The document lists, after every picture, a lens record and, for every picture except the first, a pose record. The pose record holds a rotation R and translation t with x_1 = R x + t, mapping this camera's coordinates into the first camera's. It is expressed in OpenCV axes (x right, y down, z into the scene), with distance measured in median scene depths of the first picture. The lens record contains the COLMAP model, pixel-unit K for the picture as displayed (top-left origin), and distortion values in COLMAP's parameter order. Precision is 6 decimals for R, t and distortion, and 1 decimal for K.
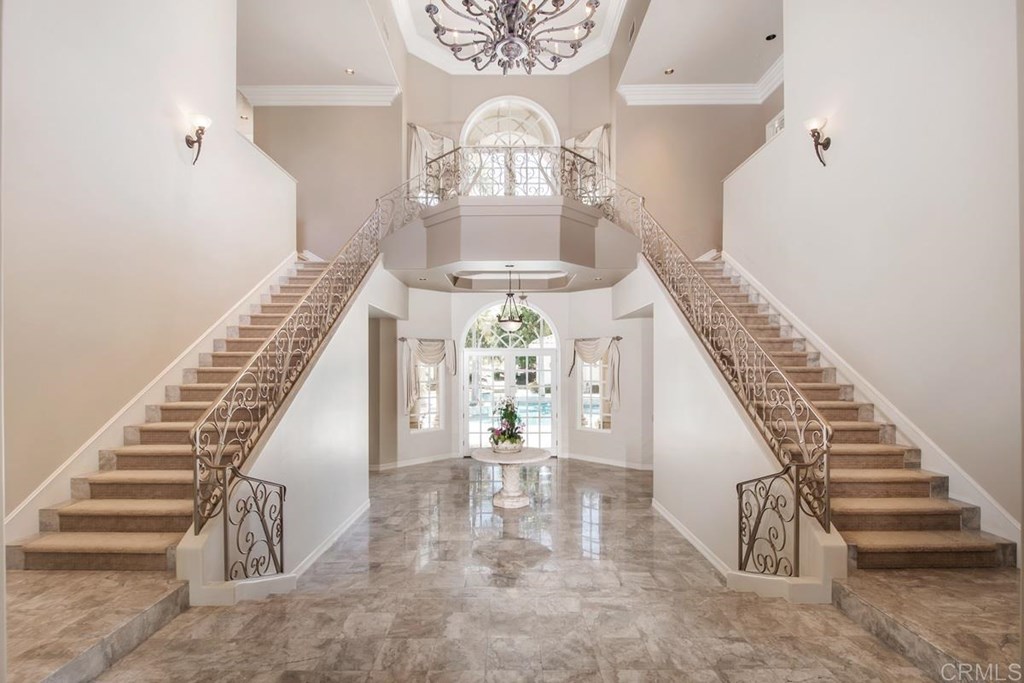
lens RADIAL K [[457.4, 0, 516.3], [0, 457.4, 350.7], [0, 0, 1]] dist [-0.000059, 0.000064]
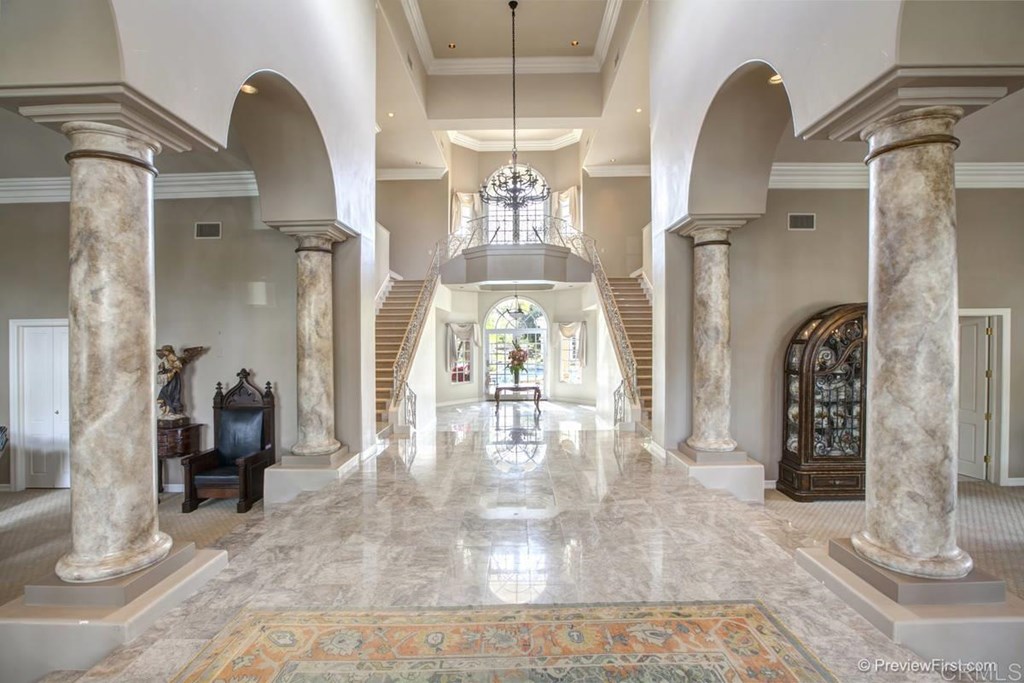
lens RADIAL K [[457.4, 0, 516.3], [0, 457.4, 350.7], [0, 0, 1]] dist [-0.000059, 0.000064]
pose [[0.999861, -0.008448, -0.014403, 0.008221], [0.009189, 0.998595, 0.052181, -0.018332], [0.013942, -0.052306, 0.998534, -0.633311]]
